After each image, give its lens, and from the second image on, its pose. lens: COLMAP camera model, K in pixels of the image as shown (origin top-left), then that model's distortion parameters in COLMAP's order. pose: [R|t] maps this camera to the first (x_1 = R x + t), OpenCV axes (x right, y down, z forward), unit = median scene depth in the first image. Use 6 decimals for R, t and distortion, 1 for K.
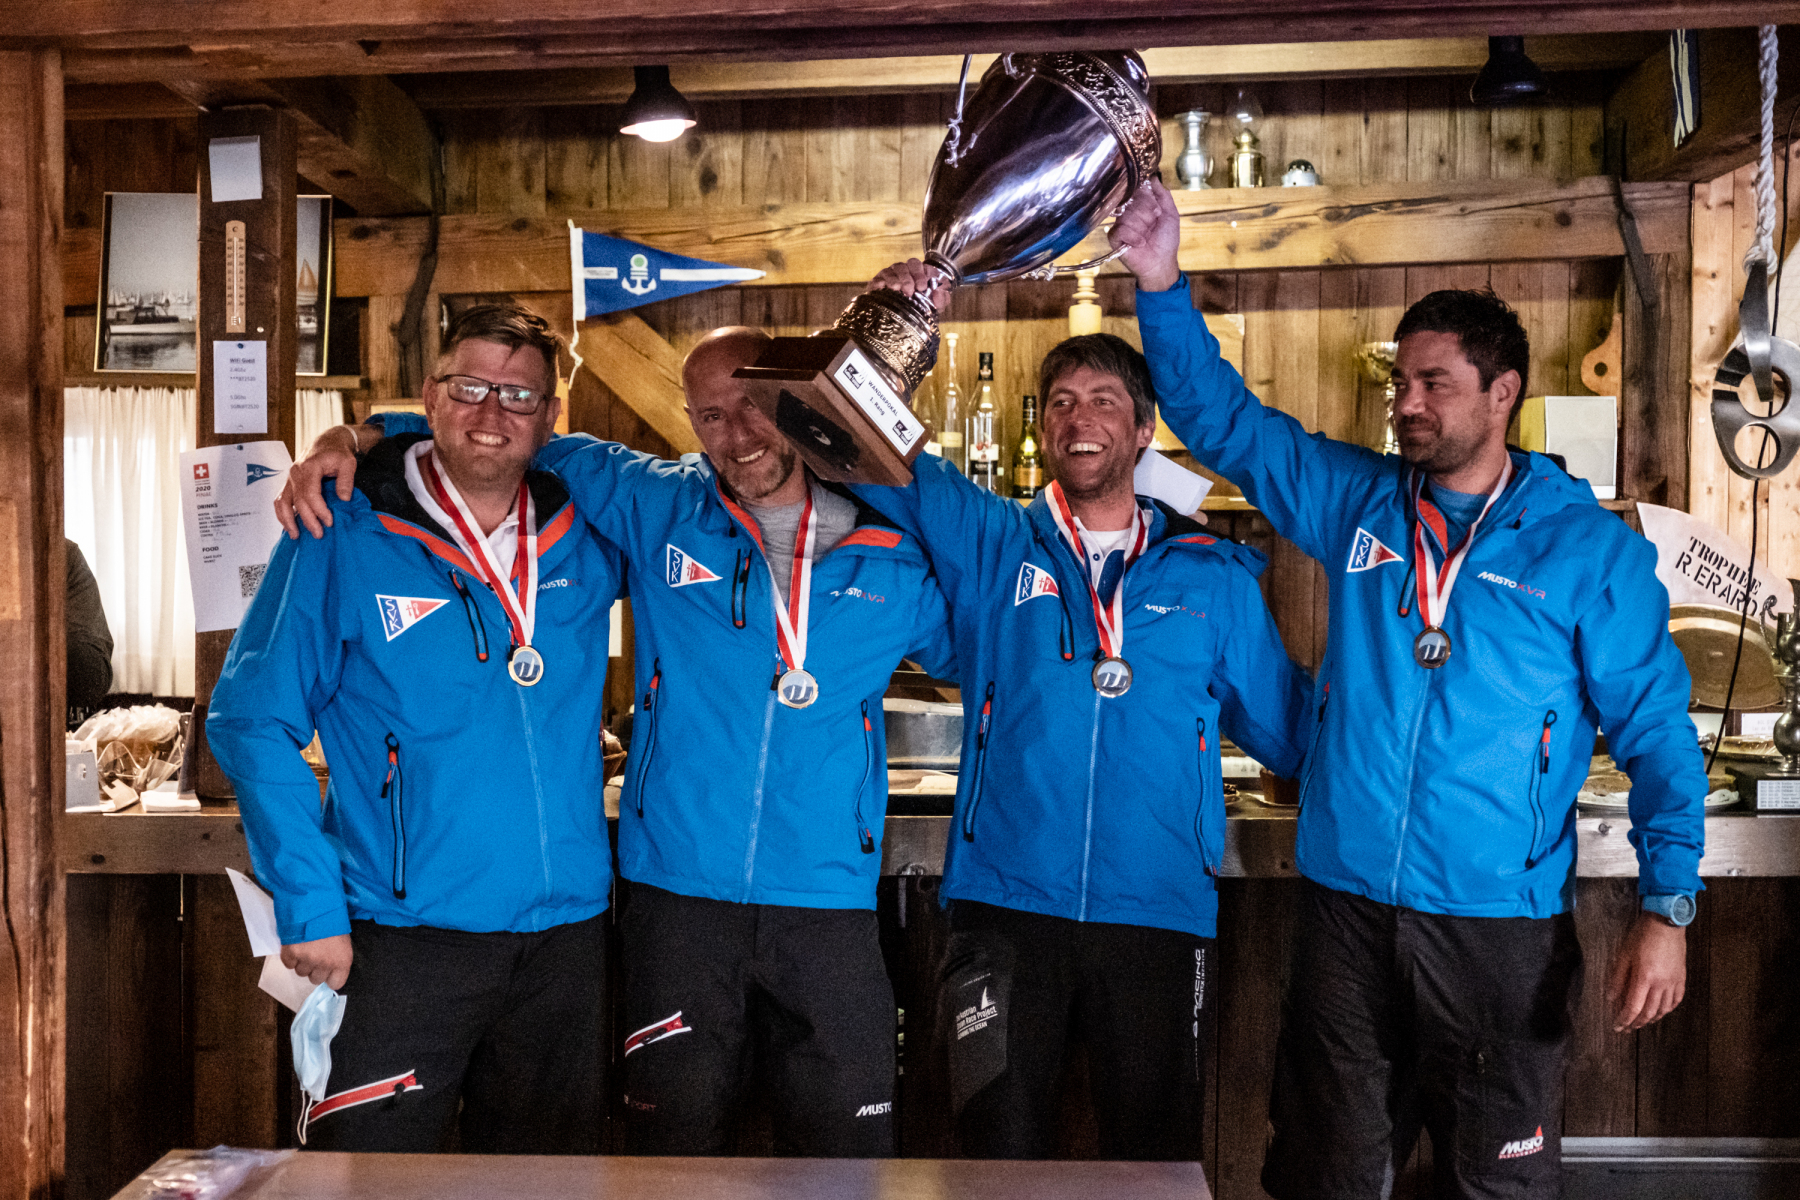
lens RADIAL K [[3794.0, 0, 996.4], [0, 3794.0, 636.0], [0, 0, 1]] dist [0.089326, 0.000000]
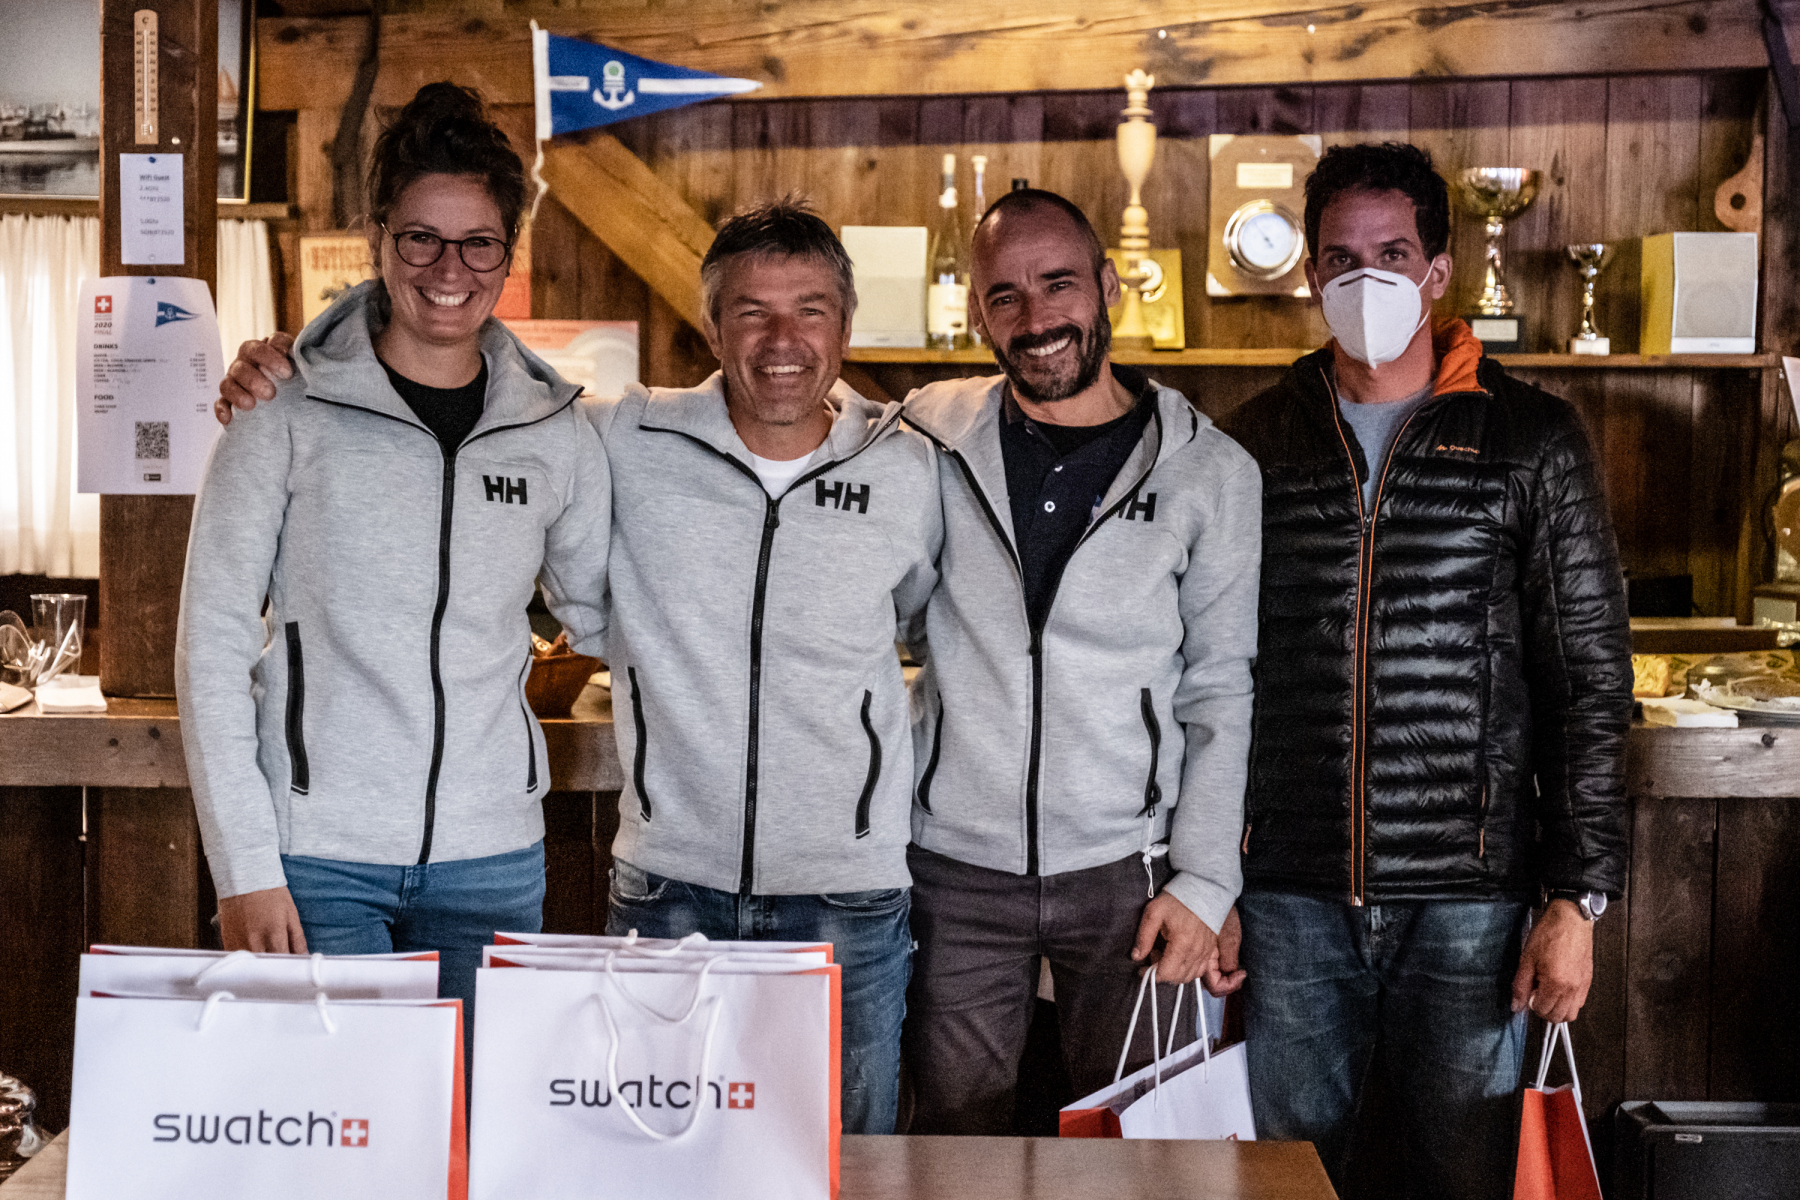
lens RADIAL K [[3875.0, 0, 913.7], [0, 3875.0, 672.0], [0, 0, 1]] dist [0.064283, 0.000000]
pose [[0.999976, 0.003817, 0.005721, -0.031169], [-0.004039, 0.999223, 0.039212, 0.002124], [-0.005567, -0.039234, 0.999215, 0.122599]]
